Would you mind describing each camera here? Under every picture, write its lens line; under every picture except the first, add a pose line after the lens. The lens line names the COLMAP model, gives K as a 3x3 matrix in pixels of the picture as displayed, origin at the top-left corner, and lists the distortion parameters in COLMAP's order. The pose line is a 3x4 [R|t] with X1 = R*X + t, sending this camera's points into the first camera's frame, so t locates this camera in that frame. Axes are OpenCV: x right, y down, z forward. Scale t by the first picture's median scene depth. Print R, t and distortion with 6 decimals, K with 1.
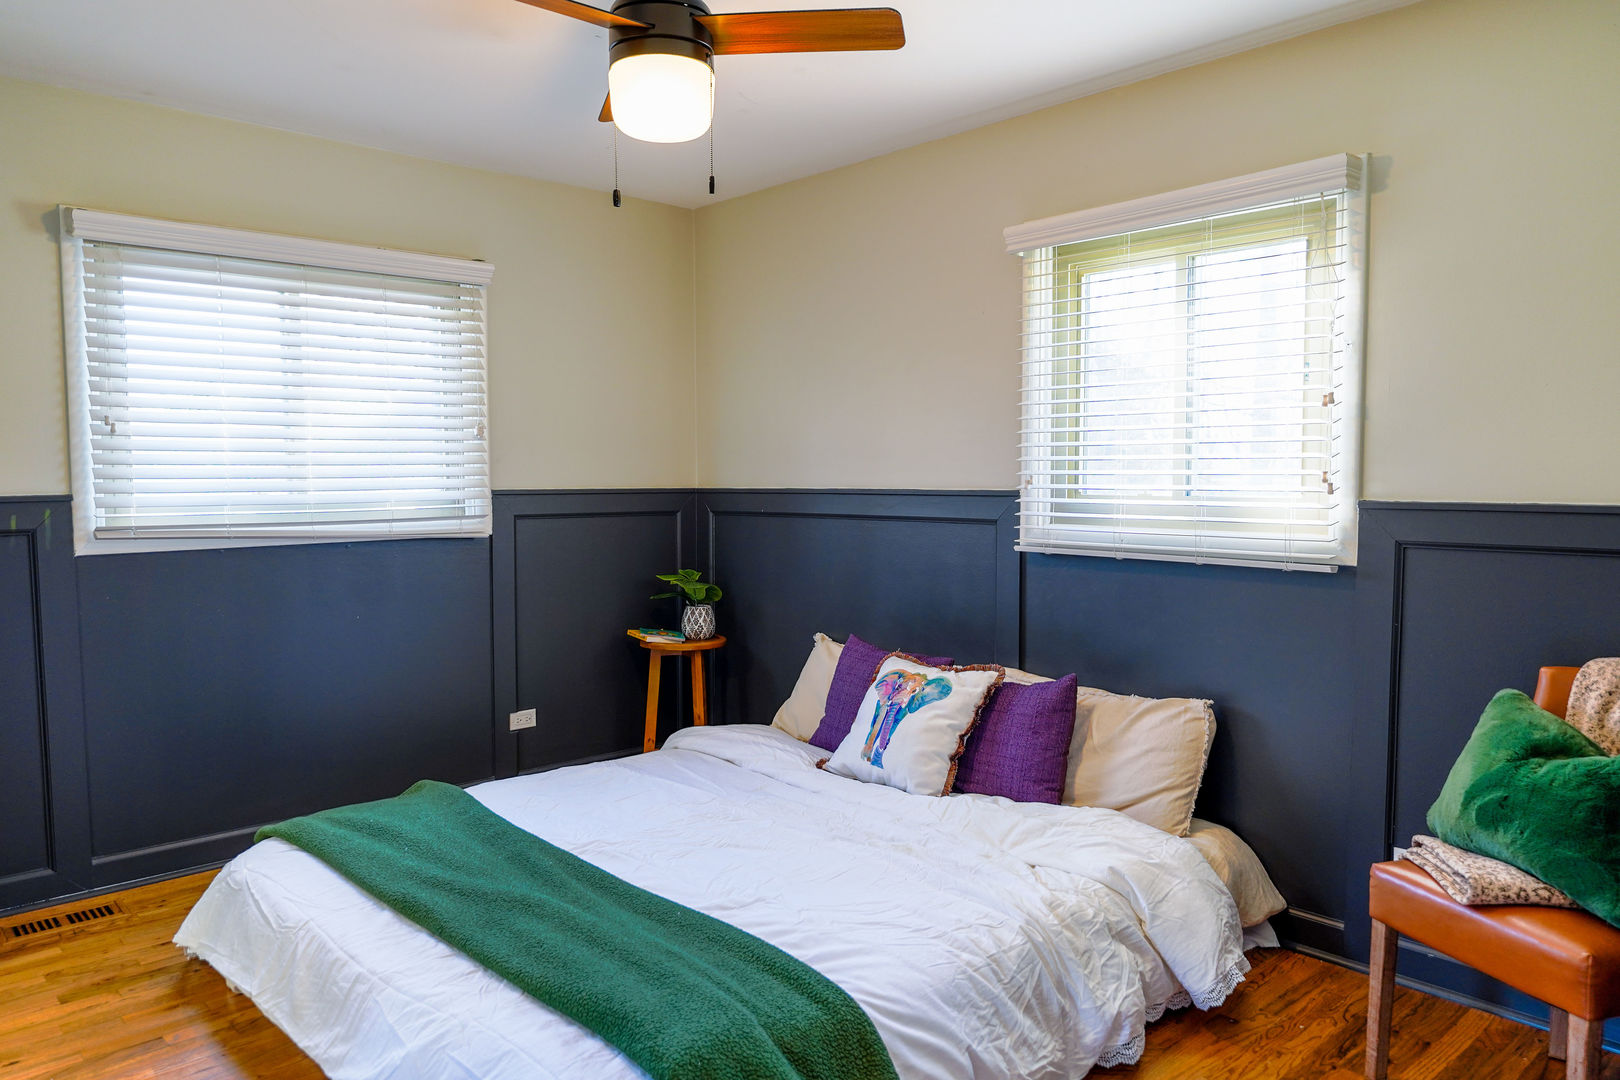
lens RADIAL K [[1169.0, 0, 810.0], [0, 1169.0, 540.0], [0, 0, 1]] dist [0.008854, 0.000996]
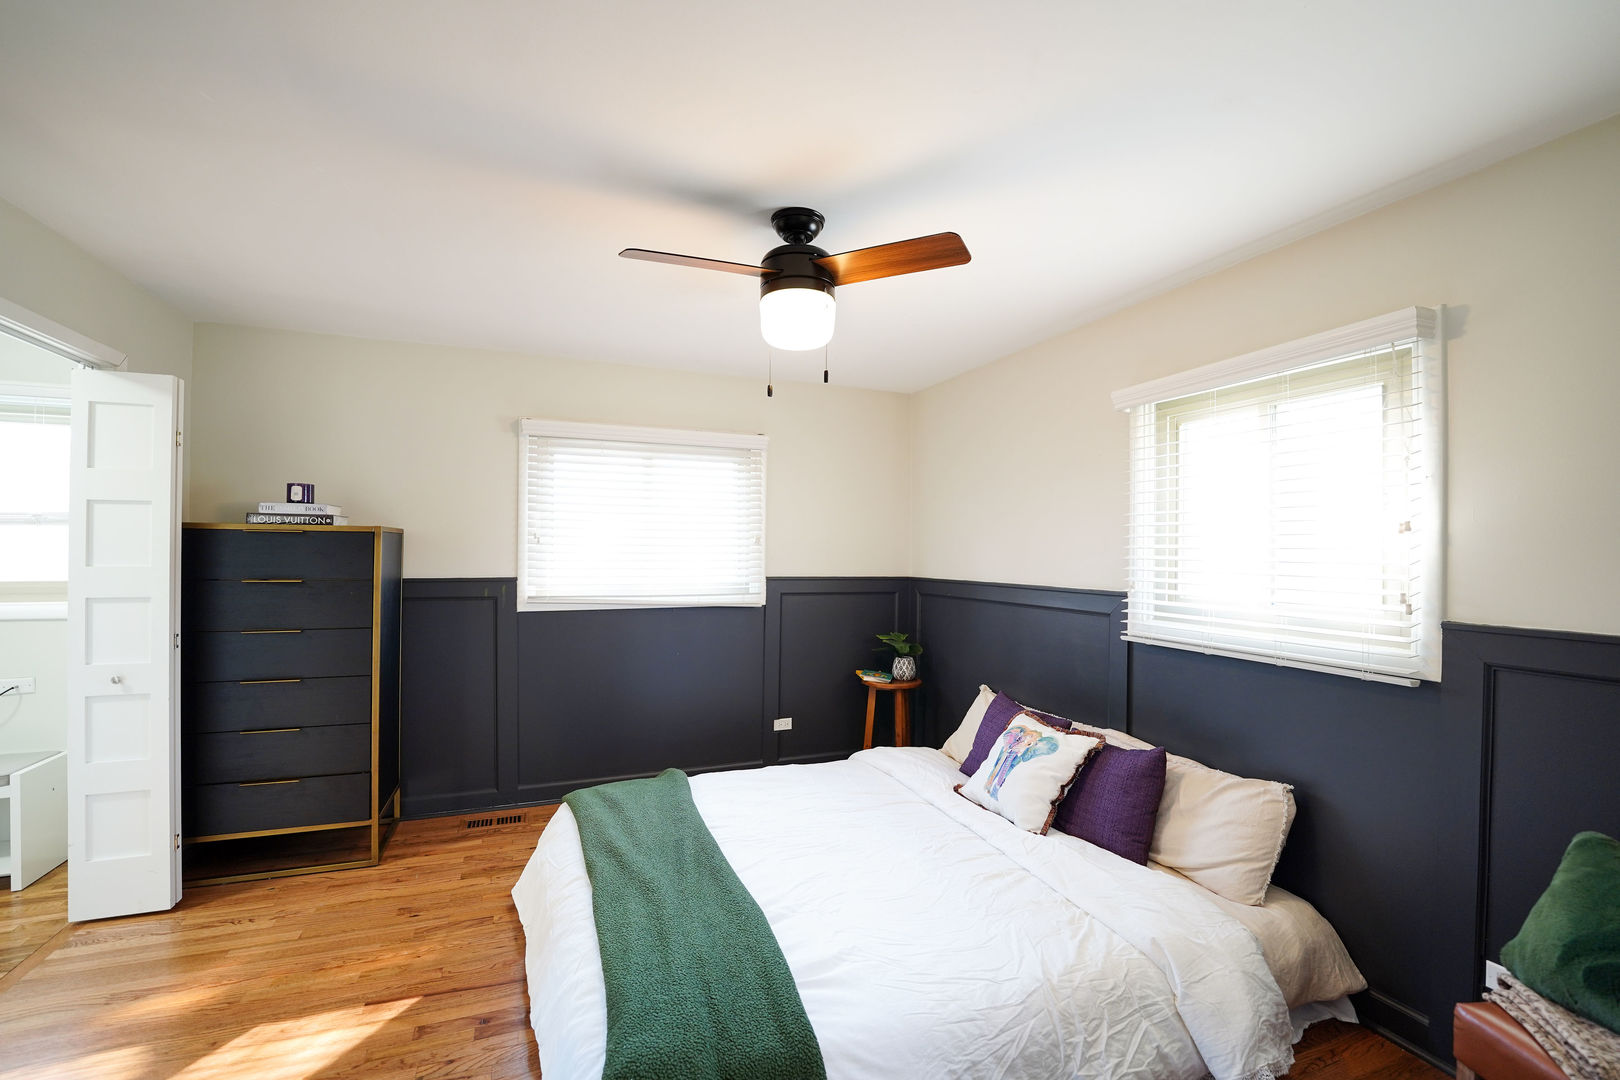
lens RADIAL K [[686.0, 0, 810.0], [0, 686.0, 540.0], [0, 0, 1]] dist [-0.016053, -0.000497]
pose [[0.923098, 0.013029, -0.384343, 0.158369], [-0.038726, 0.997495, -0.059198, -0.045277], [0.382609, 0.069529, 0.921290, 0.188221]]
